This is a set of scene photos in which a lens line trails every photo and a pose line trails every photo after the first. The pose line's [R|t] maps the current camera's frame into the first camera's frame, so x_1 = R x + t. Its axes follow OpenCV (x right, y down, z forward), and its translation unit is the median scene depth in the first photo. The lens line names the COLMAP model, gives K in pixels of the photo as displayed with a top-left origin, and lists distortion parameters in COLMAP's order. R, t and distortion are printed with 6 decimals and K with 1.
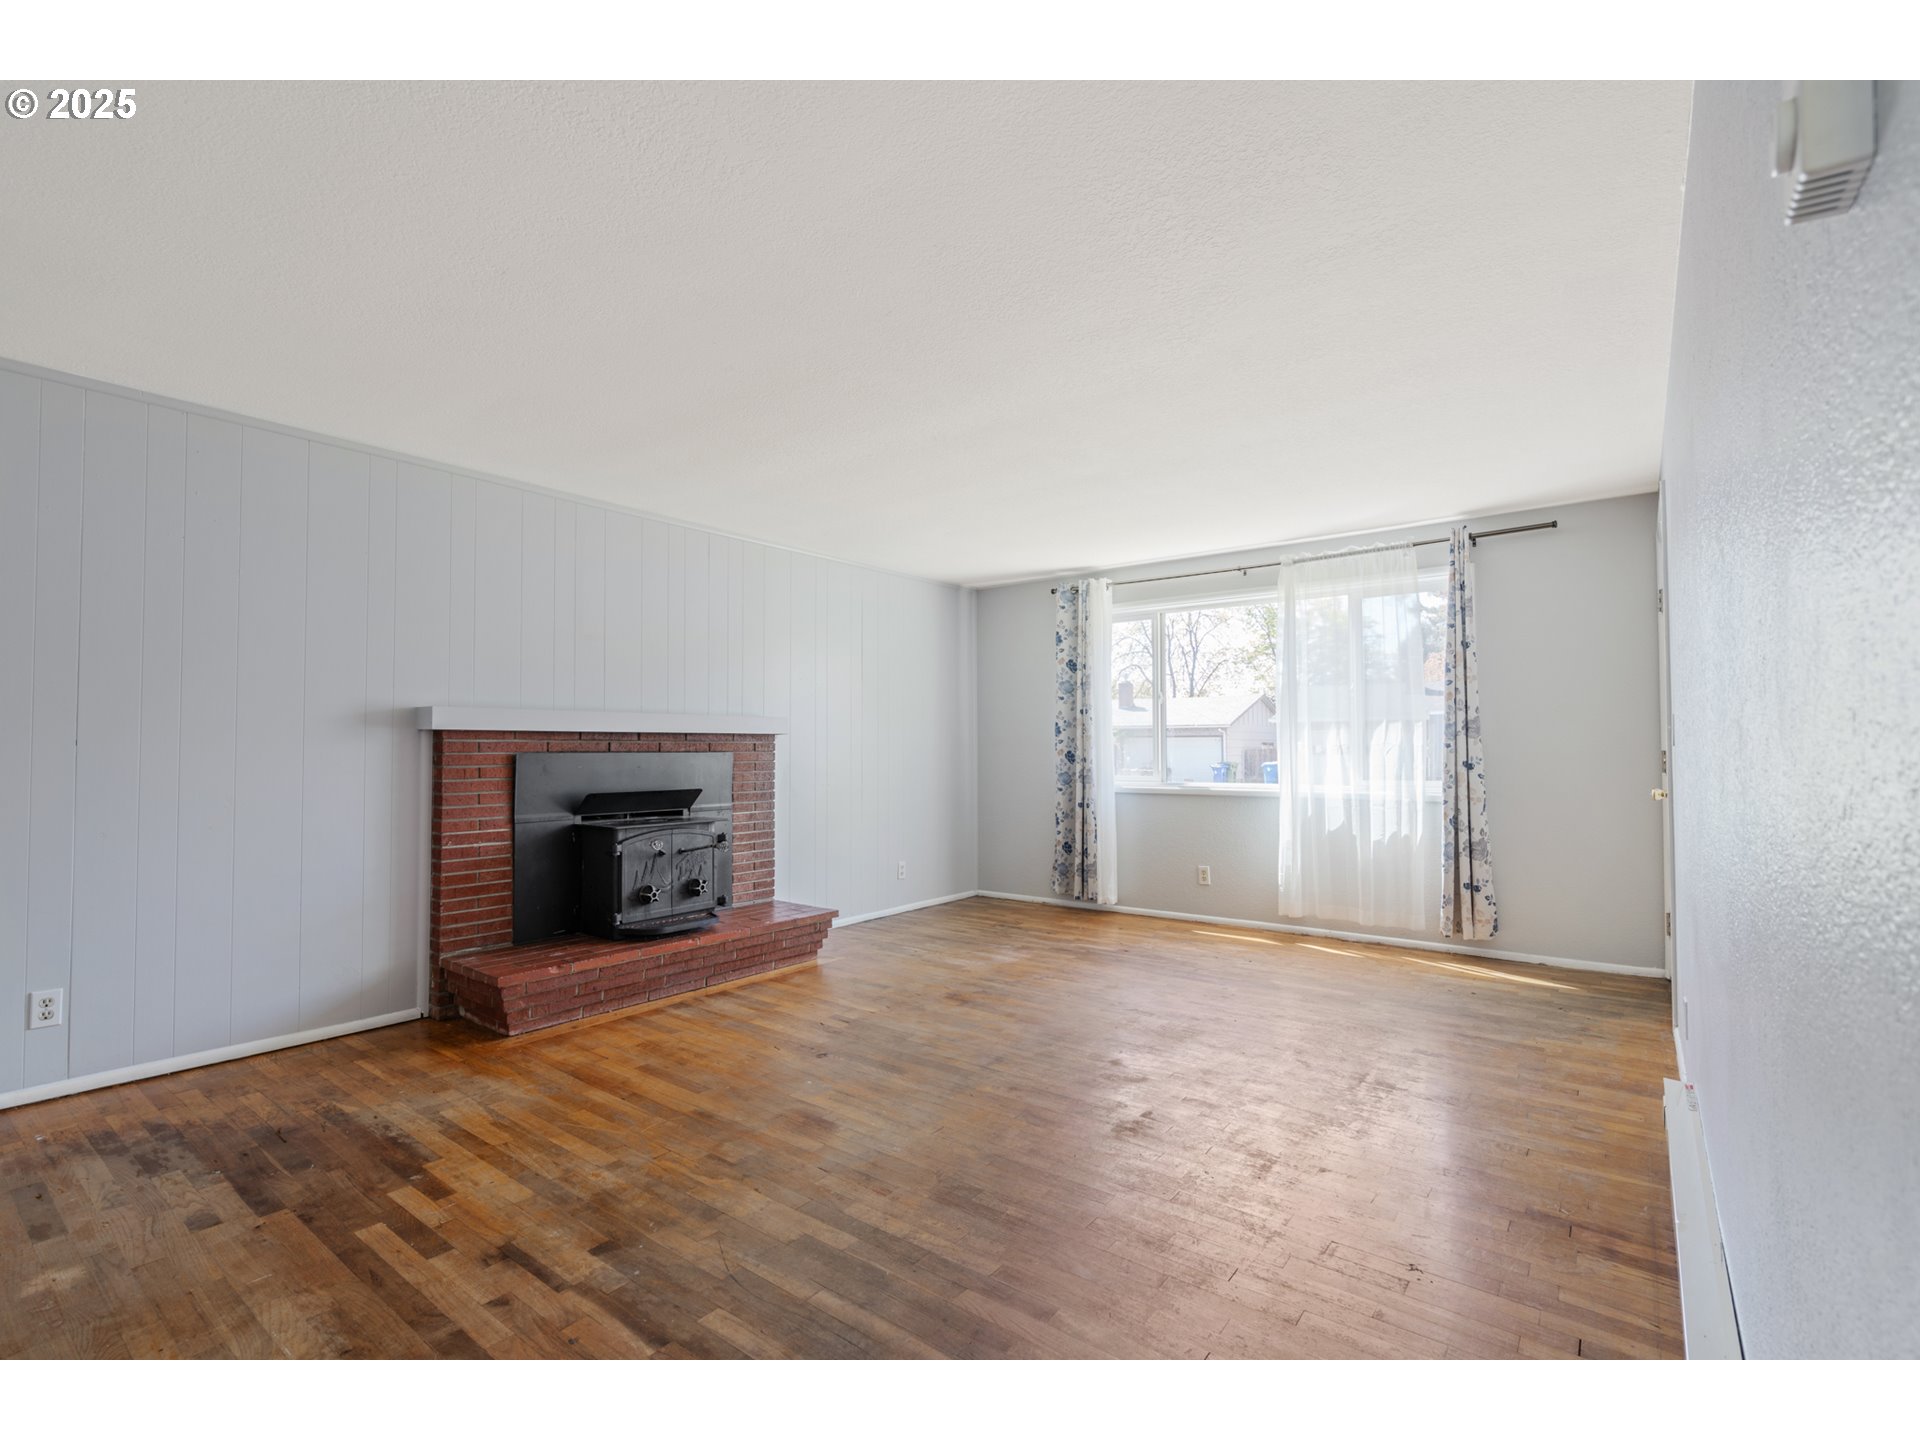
lens RADIAL K [[882.5, 0, 954.7], [0, 882.5, 751.1], [0, 0, 1]] dist [-0.003242, 0.000391]
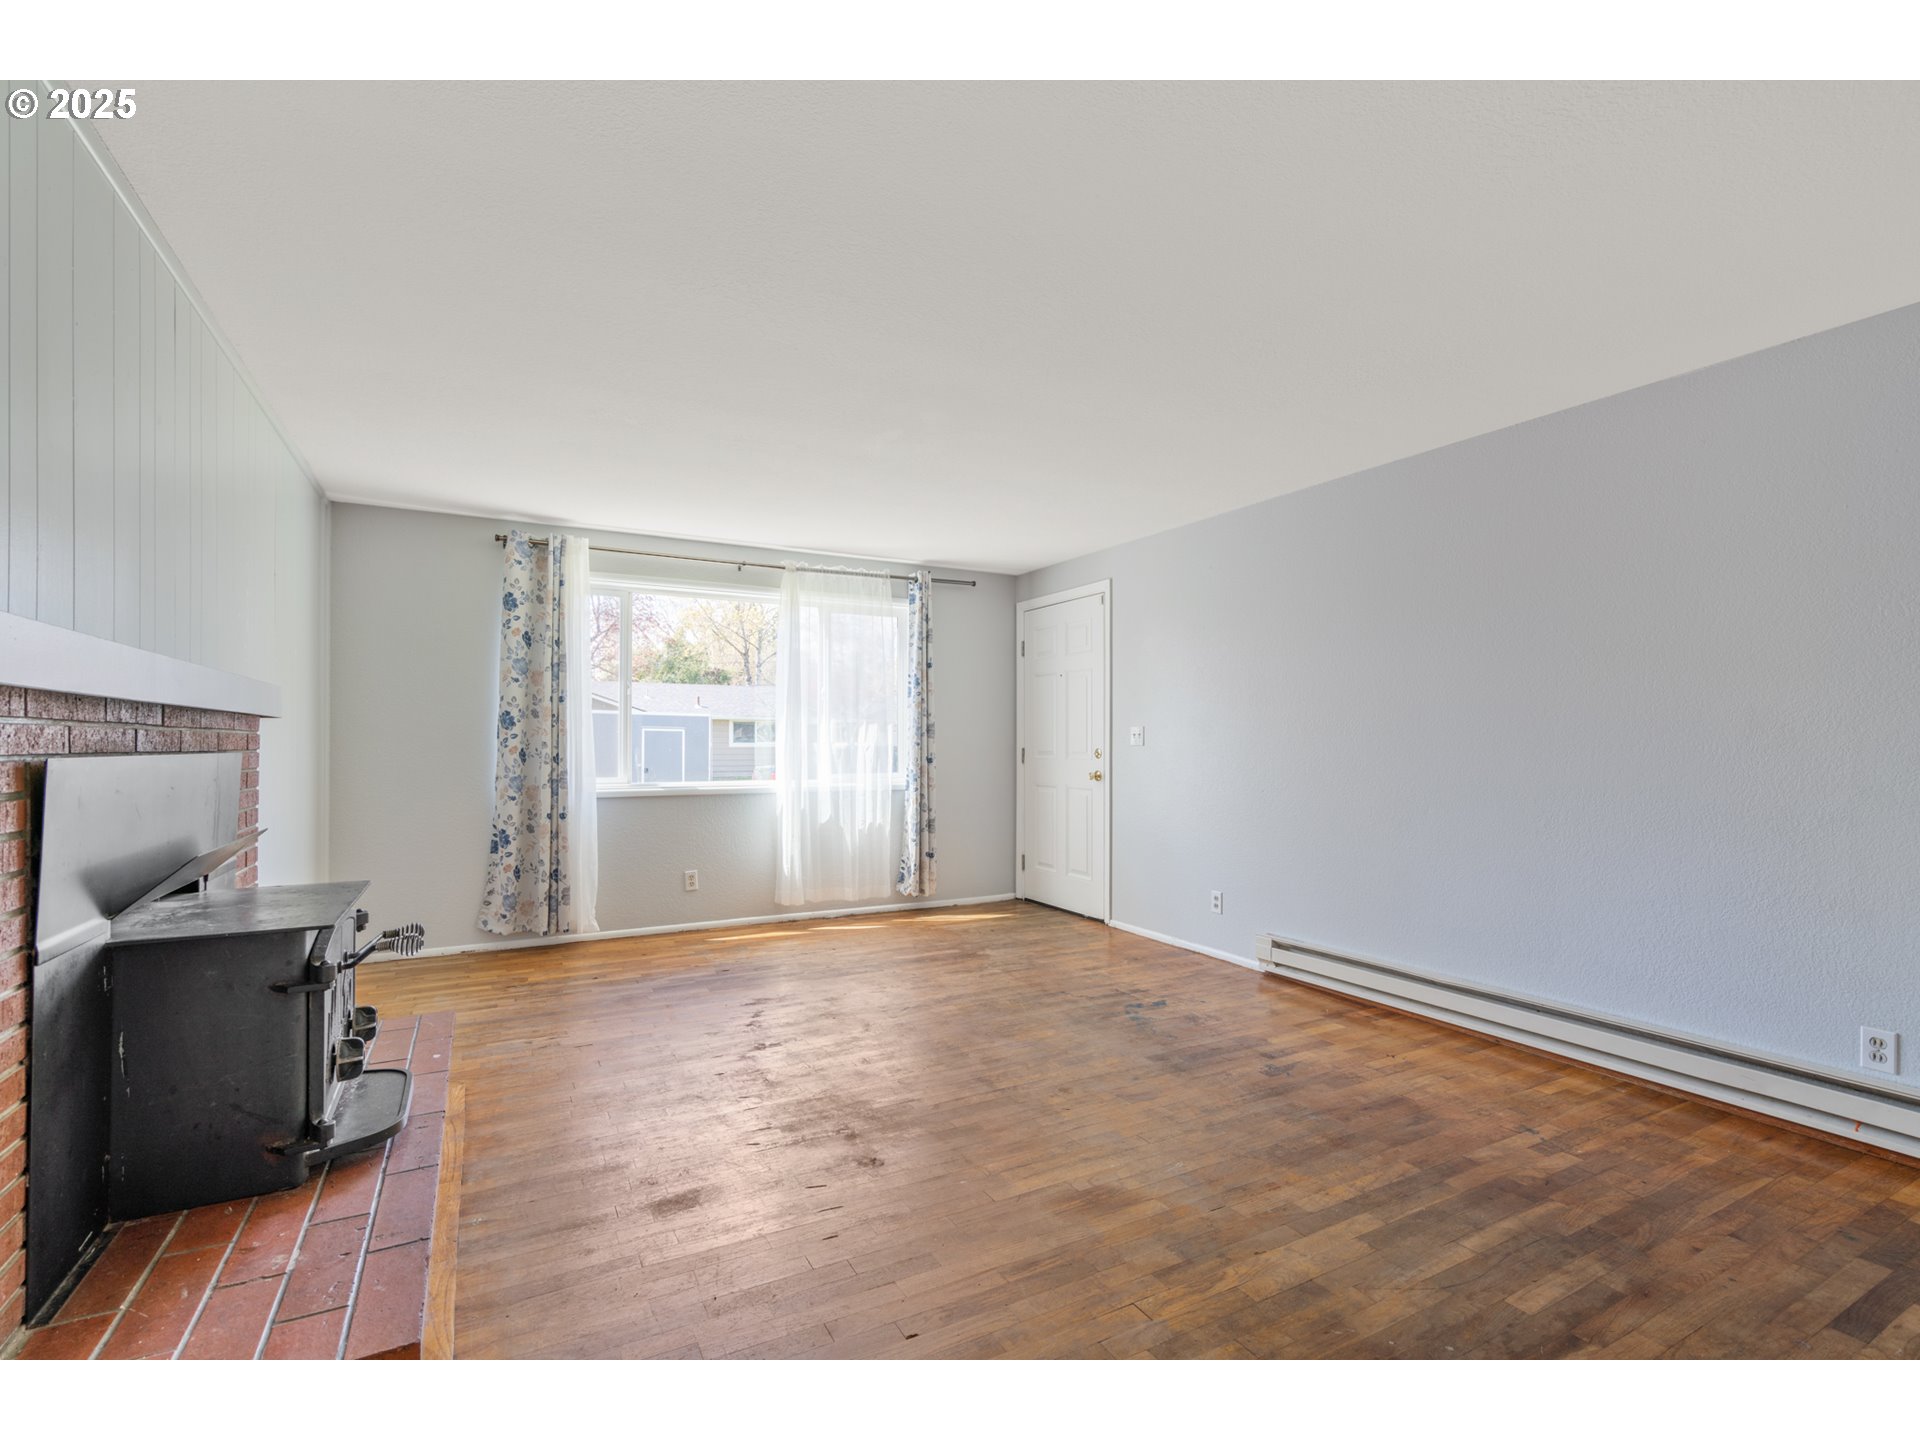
lens RADIAL K [[906.2, 0, 878.3], [0, 906.2, 767.2], [0, 0, 1]] dist [-0.001921, 0.000607]
pose [[0.405912, -0.021059, 0.913670, -0.562783], [0.000564, 0.999740, 0.022792, -0.002618], [-0.913912, -0.008736, 0.405818, 0.465312]]
